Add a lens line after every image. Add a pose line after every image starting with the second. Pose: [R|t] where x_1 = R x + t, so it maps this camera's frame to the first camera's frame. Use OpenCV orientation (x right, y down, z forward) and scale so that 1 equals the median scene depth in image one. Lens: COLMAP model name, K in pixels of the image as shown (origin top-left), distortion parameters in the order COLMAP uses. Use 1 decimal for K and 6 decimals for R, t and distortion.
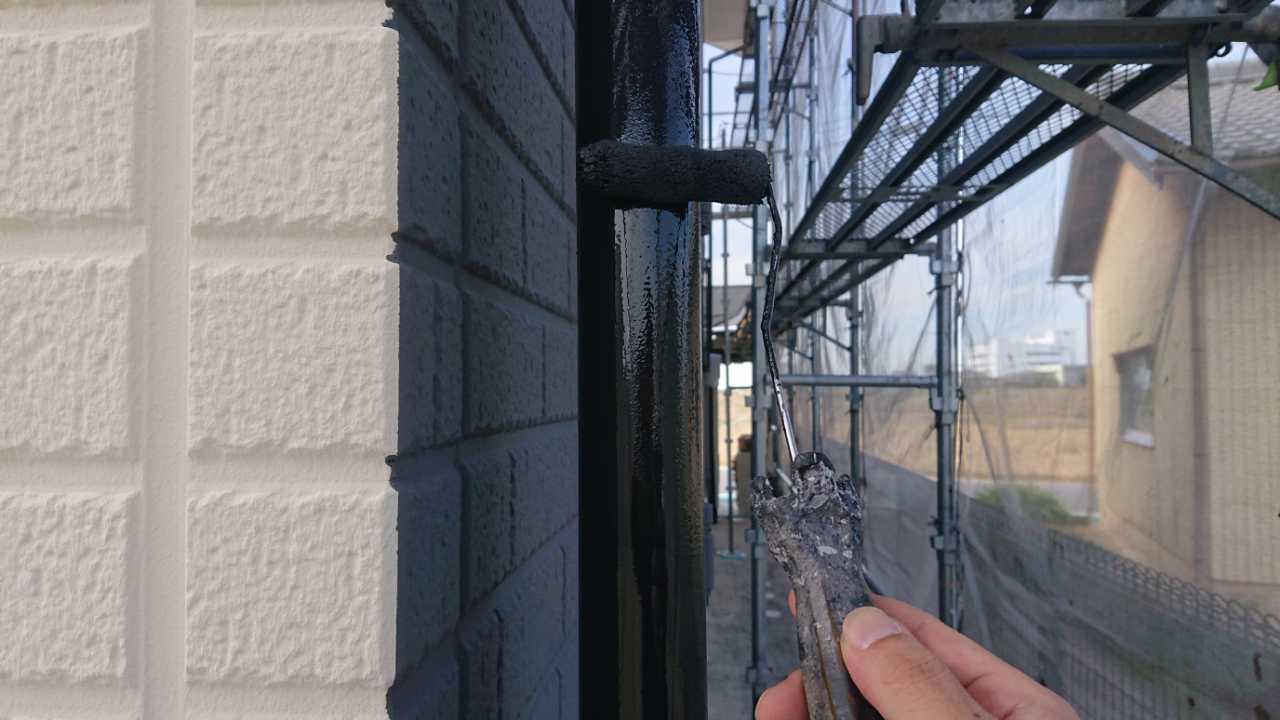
lens RADIAL K [[870.3, 0, 633.7], [0, 870.3, 357.0], [0, 0, 1]] dist [0.208997, -0.307827]
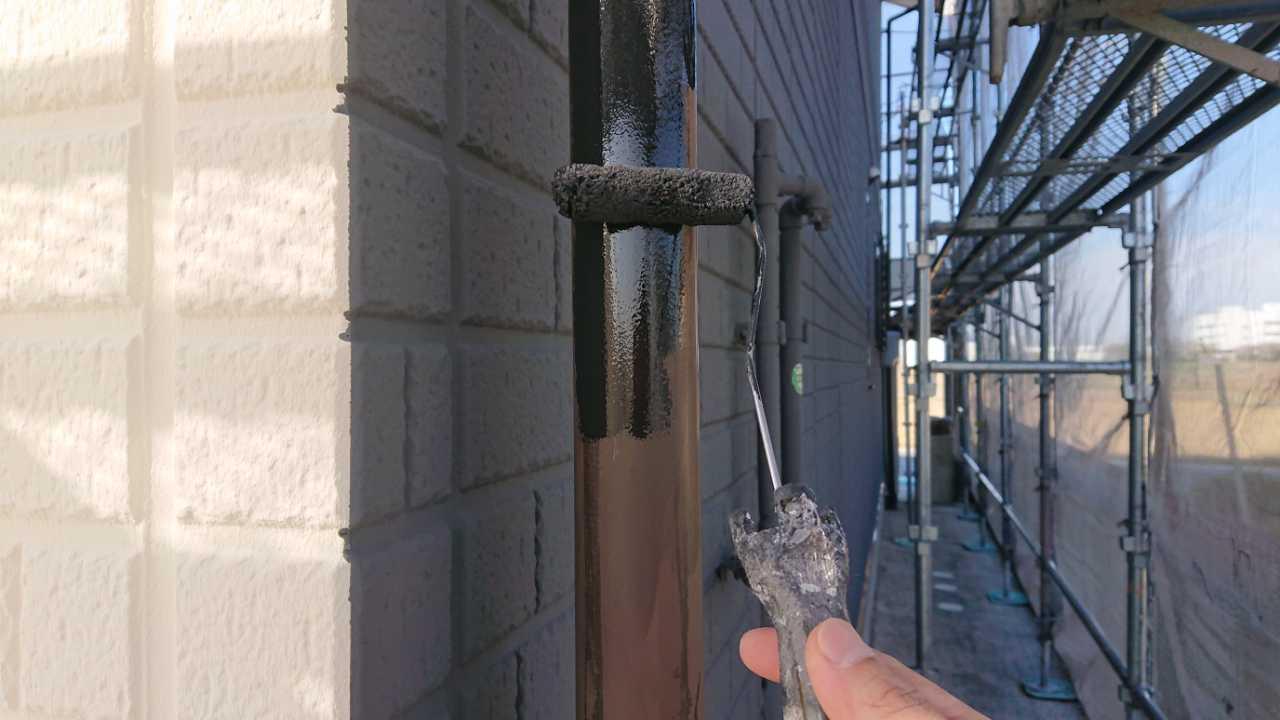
lens RADIAL K [[875.0, 0, 640.0], [0, 875.0, 360.0], [0, 0, 1]] dist [0.200128, -0.317653]
pose [[0.981119, -0.005848, -0.193314, 0.261482], [0.011797, 0.999491, 0.029636, -0.108947], [0.193042, -0.031357, 0.980689, 0.044035]]
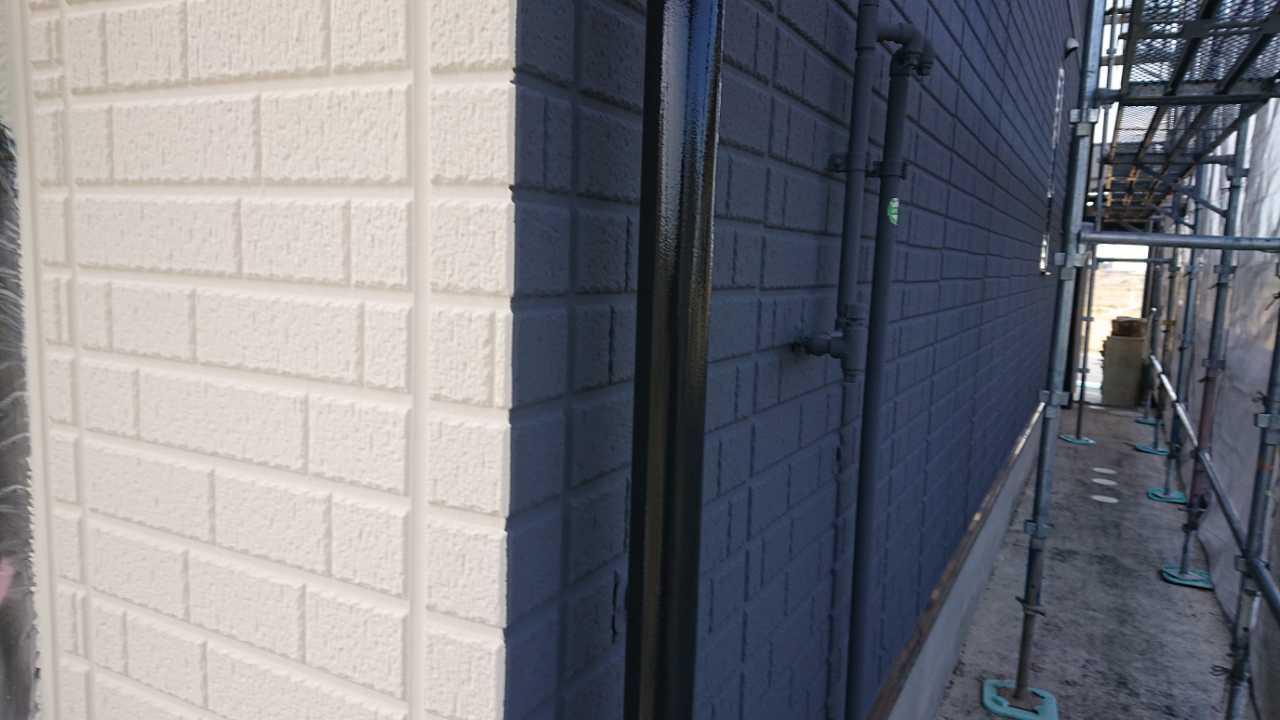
lens RADIAL K [[875.0, 0, 640.0], [0, 875.0, 360.0], [0, 0, 1]] dist [0.200128, -0.317653]
pose [[0.923018, 0.084788, -0.375299, 0.763957], [-0.028355, 0.987754, 0.153419, 0.182191], [0.383711, -0.130967, 0.914119, -0.761290]]
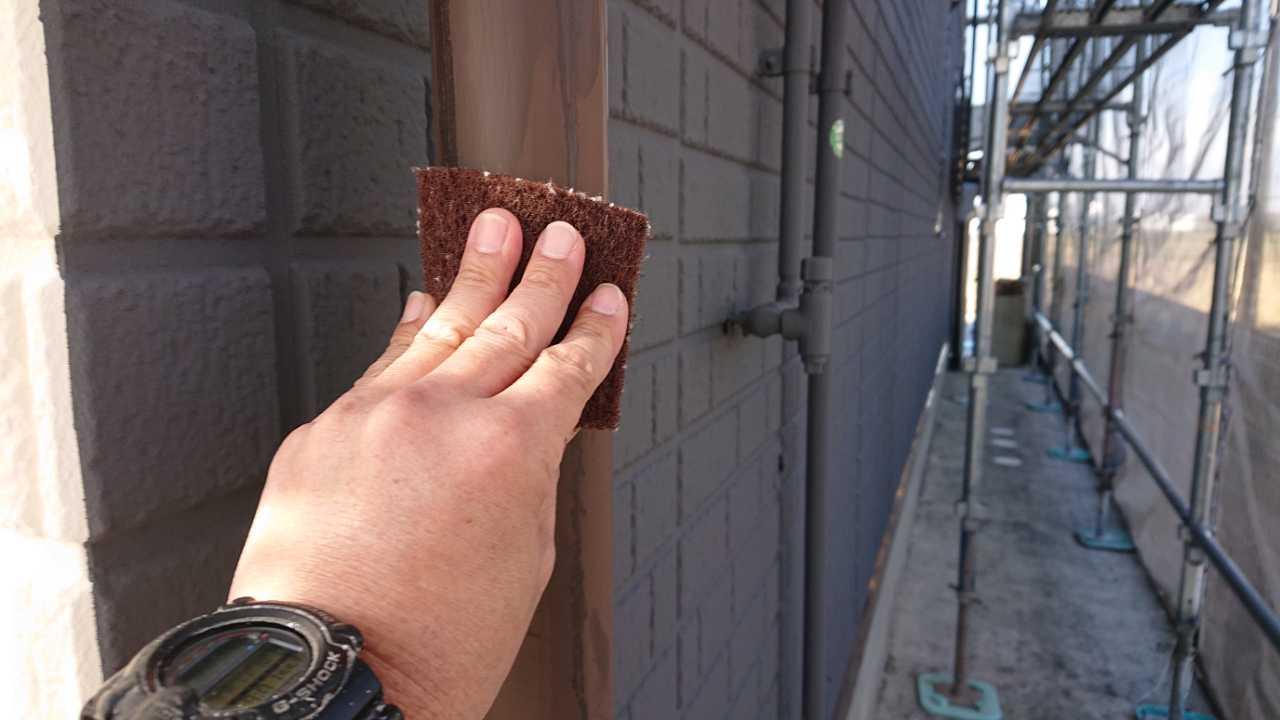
lens RADIAL K [[875.0, 0, 640.0], [0, 875.0, 360.0], [0, 0, 1]] dist [0.200128, -0.317653]
pose [[0.964667, 0.040339, -0.260365, 0.385797], [0.005618, 0.984836, 0.173397, 0.330546], [0.263412, -0.168733, 0.949812, 0.380539]]
